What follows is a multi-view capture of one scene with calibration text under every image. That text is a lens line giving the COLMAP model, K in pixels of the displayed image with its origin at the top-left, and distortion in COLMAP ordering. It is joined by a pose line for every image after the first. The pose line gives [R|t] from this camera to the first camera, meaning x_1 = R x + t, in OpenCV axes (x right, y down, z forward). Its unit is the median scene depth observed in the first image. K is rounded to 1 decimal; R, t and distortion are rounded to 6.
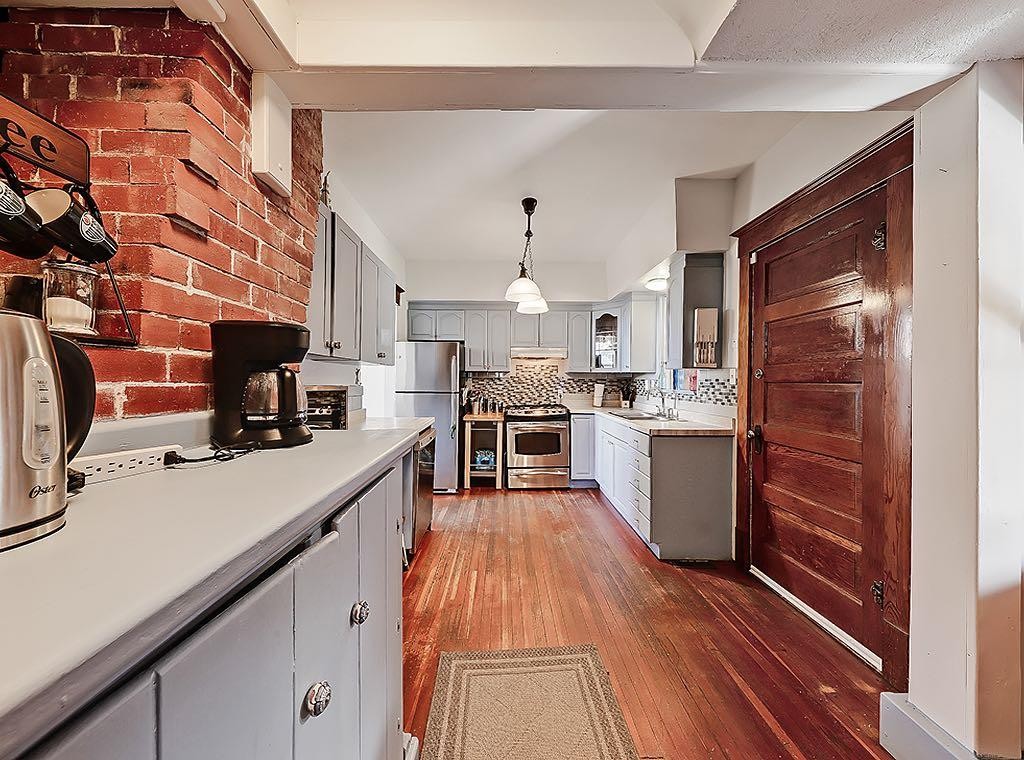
lens RADIAL K [[382.0, 0, 512.0], [0, 382.0, 380.0], [0, 0, 1]] dist [0.001062, -0.000187]
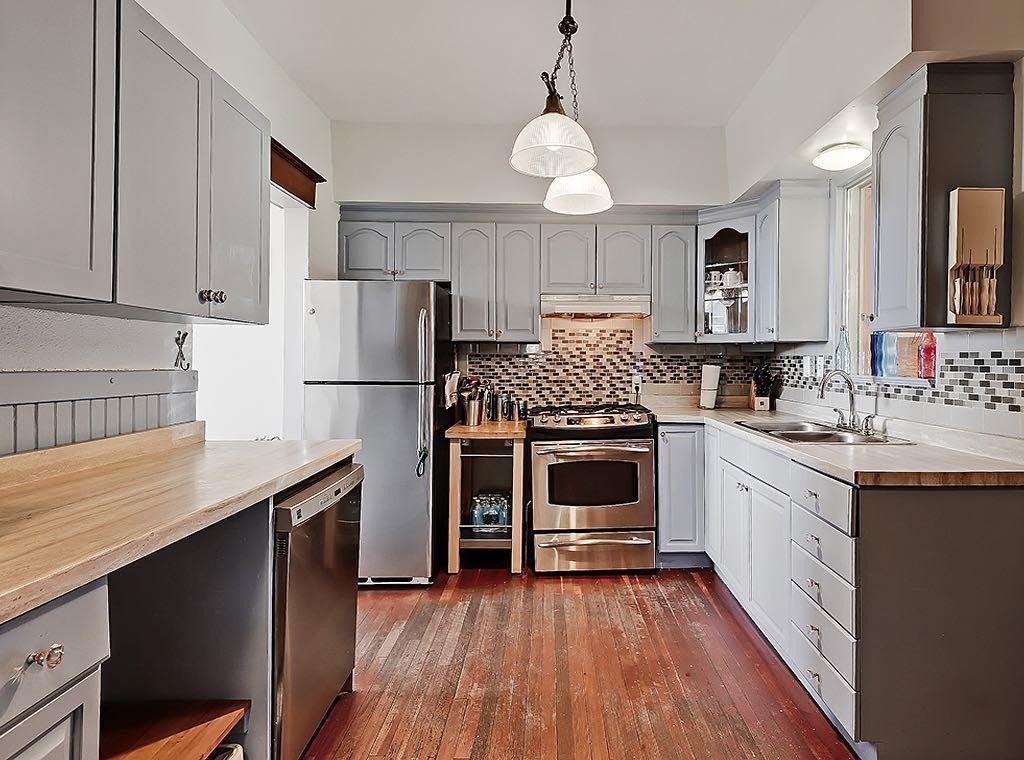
lens RADIAL K [[562.9, 0, 573.0], [0, 562.9, 362.5], [0, 0, 1]] dist [0.003614, 0.000104]
pose [[0.999790, -0.002942, 0.020262, 0.025944], [0.002882, 0.999991, 0.002958, 0.004523], [-0.020270, -0.002899, 0.999790, 0.255228]]
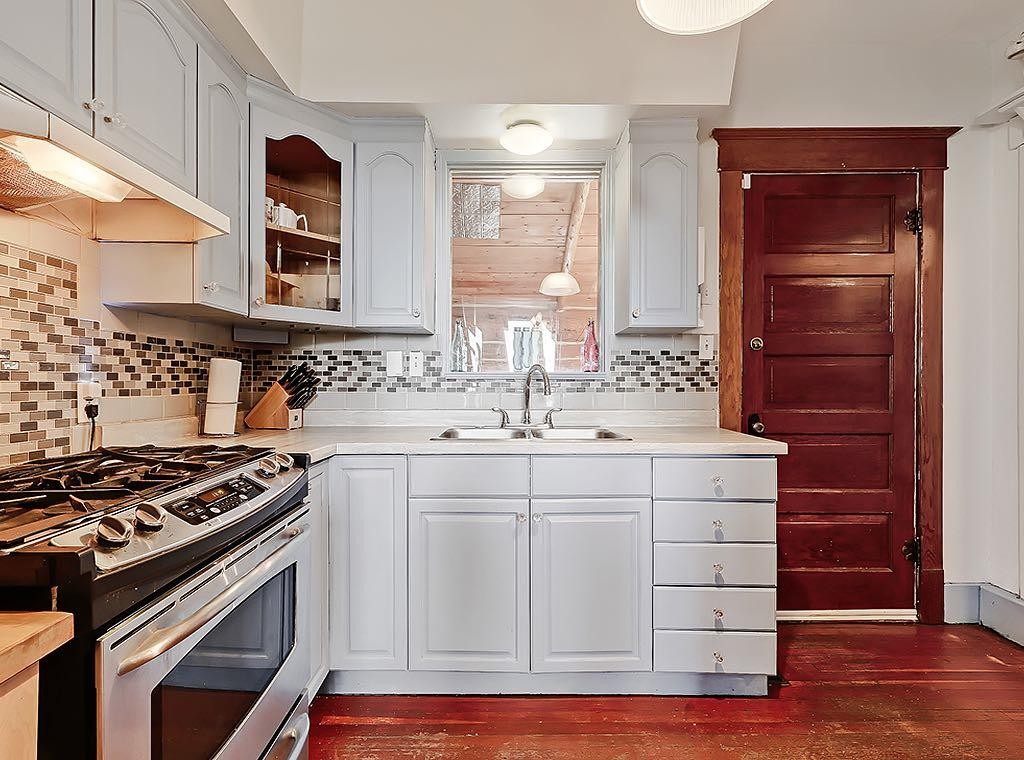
lens RADIAL K [[487.8, 0, 527.7], [0, 487.8, 381.9], [0, 0, 1]] dist [0.016509, -0.001666]
pose [[-0.005563, -0.011488, 0.999919, -0.171044], [0.001636, 0.999933, 0.011498, 0.026440], [-0.999983, 0.001700, -0.005544, 0.849519]]
